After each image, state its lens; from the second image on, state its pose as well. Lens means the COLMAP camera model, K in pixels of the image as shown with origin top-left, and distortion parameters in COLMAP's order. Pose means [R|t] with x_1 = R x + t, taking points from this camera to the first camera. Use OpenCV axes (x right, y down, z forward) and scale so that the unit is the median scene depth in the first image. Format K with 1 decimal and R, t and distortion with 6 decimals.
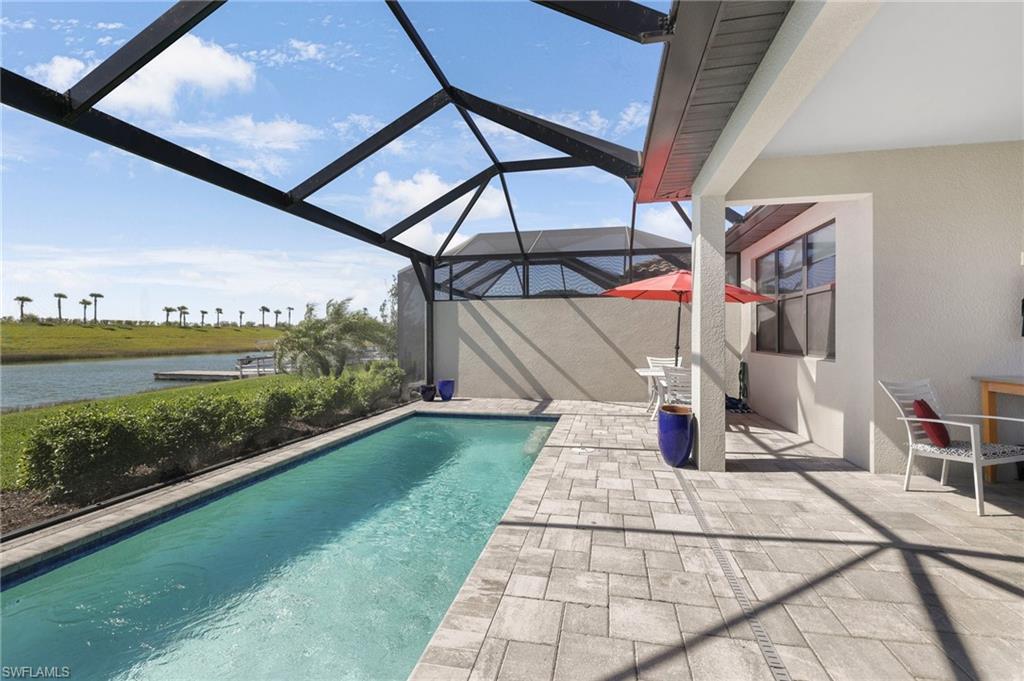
lens RADIAL K [[437.8, 0, 515.3], [0, 437.8, 337.4], [0, 0, 1]] dist [0.002038, 0.001311]
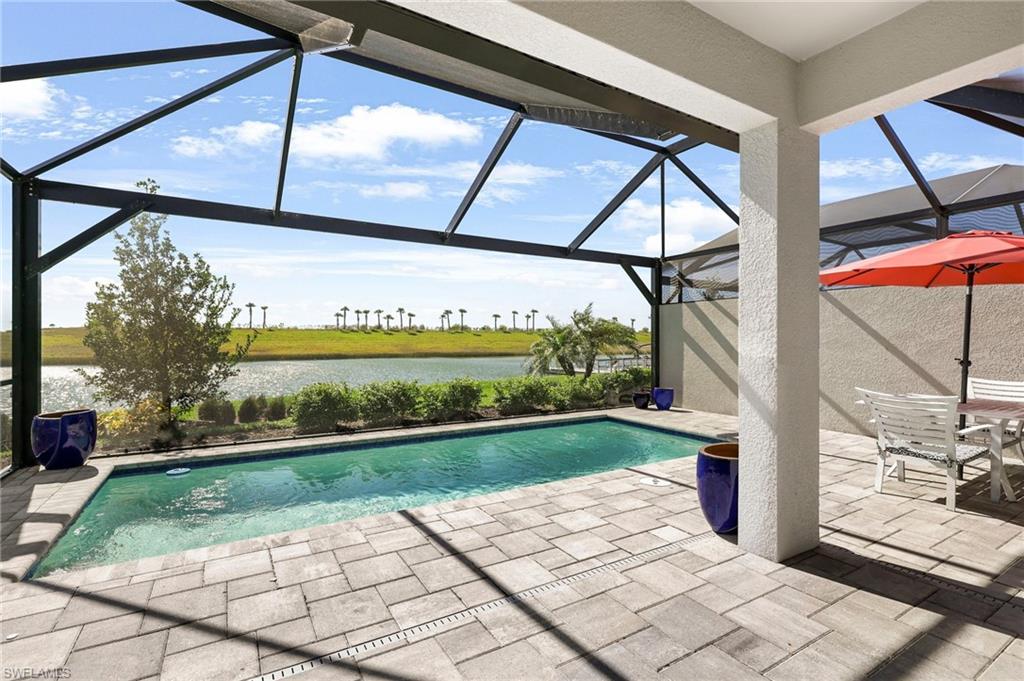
lens RADIAL K [[437.8, 0, 541.7], [0, 437.8, 342.0], [0, 0, 1]] dist [0.002038, 0.001311]
pose [[0.701796, 0.005270, -0.712359, 0.701202], [-0.004585, 0.999985, 0.002881, -0.007316], [0.712363, 0.001244, 0.701810, 0.329648]]
